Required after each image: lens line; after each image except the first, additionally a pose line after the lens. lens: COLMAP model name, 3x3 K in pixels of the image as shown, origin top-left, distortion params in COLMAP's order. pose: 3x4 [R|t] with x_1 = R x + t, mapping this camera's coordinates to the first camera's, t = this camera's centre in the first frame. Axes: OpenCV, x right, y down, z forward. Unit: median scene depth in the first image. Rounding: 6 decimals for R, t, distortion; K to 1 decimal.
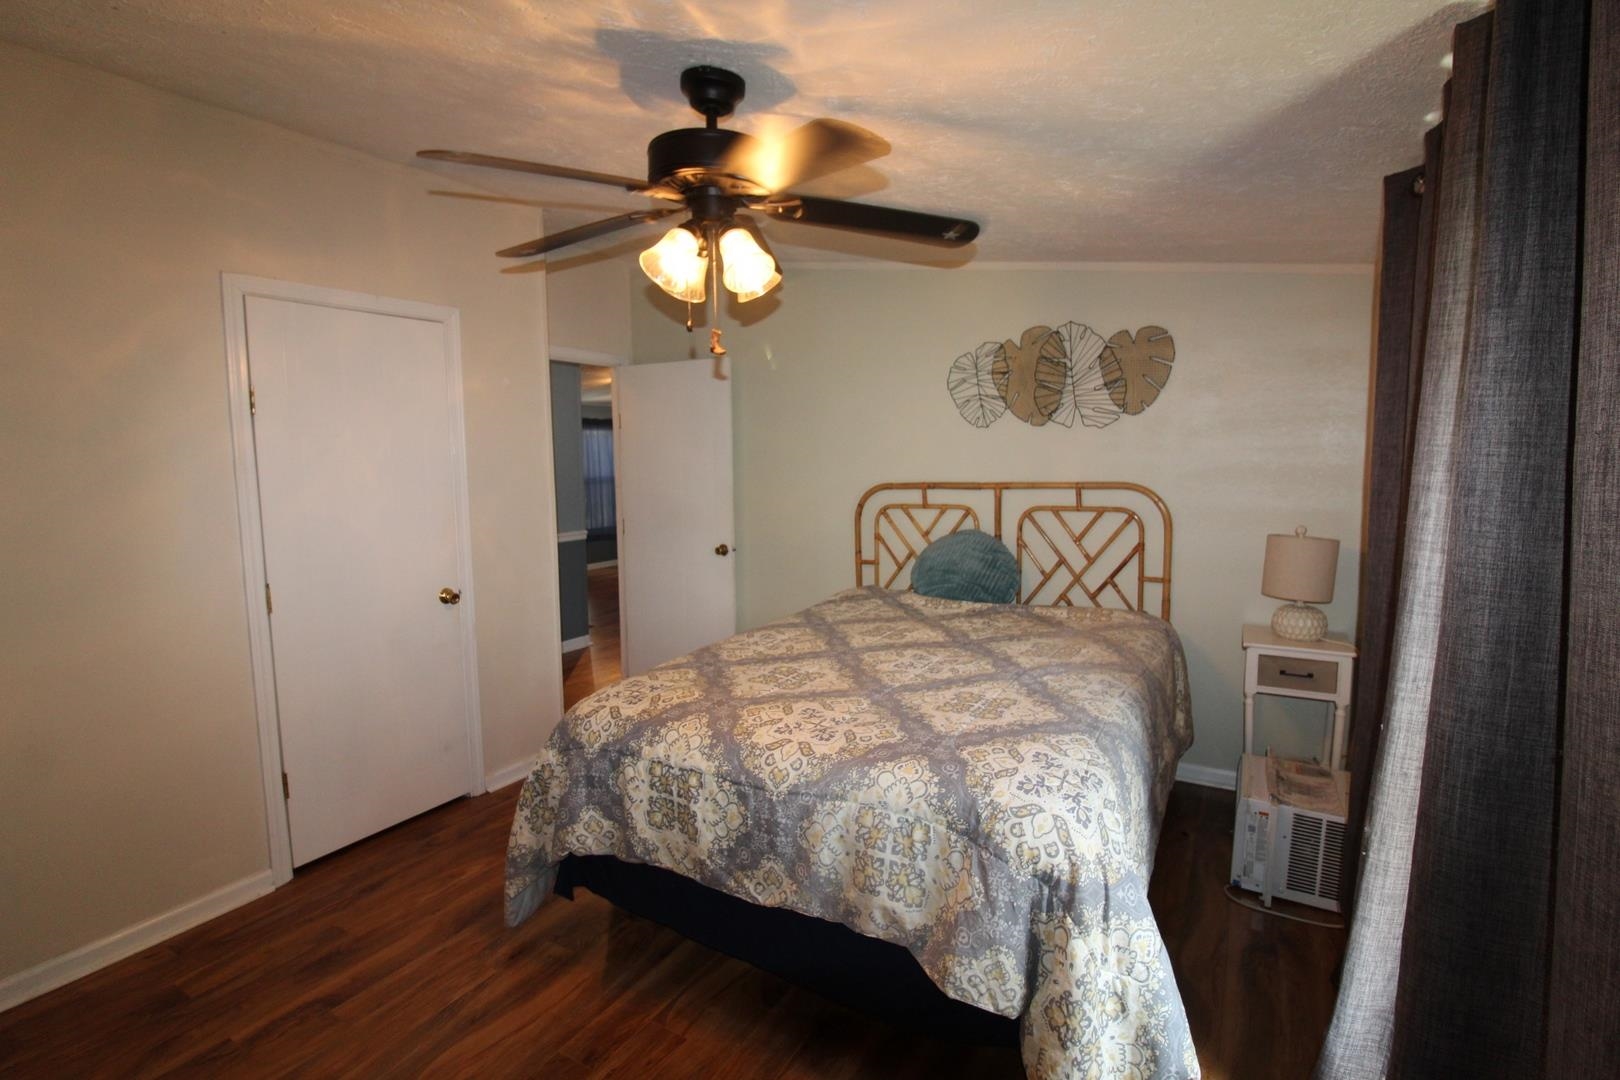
lens RADIAL K [[753.2, 0, 811.2], [0, 753.2, 536.3], [0, 0, 1]] dist [0.001405, 0.000036]
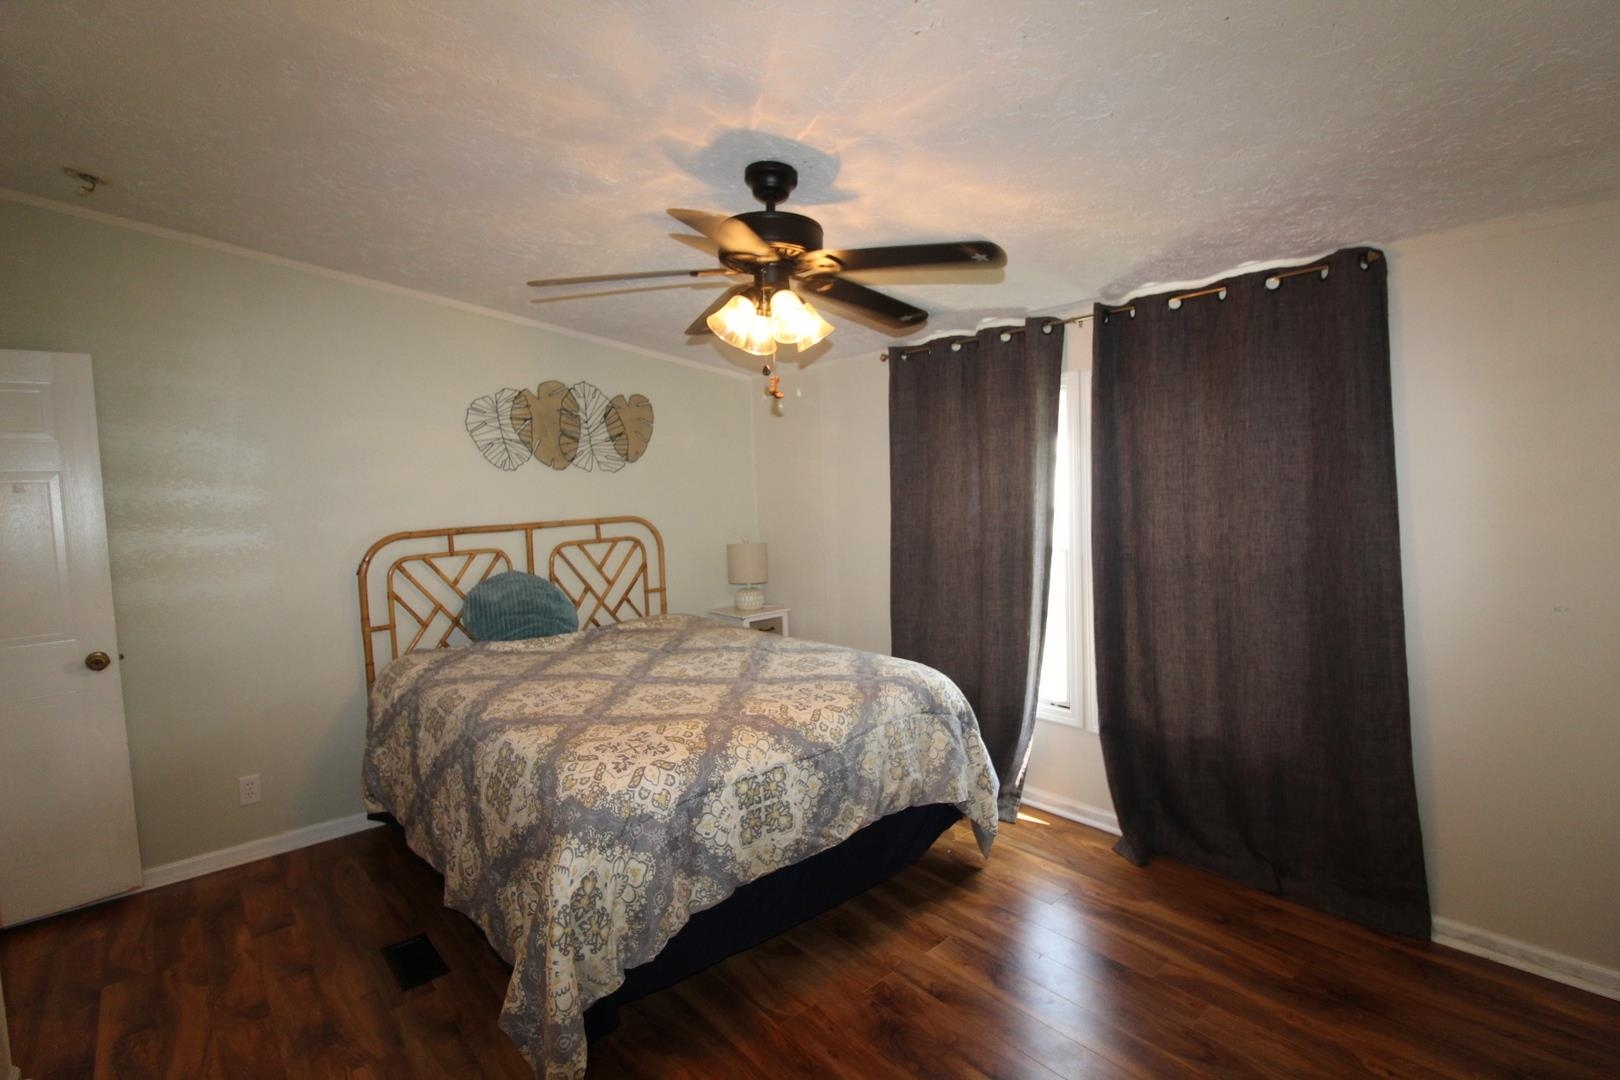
lens RADIAL K [[723.2, 0, 847.3], [0, 723.2, 535.2], [0, 0, 1]] dist [0.001505, 0.000026]
pose [[0.314422, -0.064479, 0.947091, -0.591322], [0.133996, 0.990716, 0.022964, -0.019641], [-0.939779, 0.119686, 0.320143, 0.279560]]
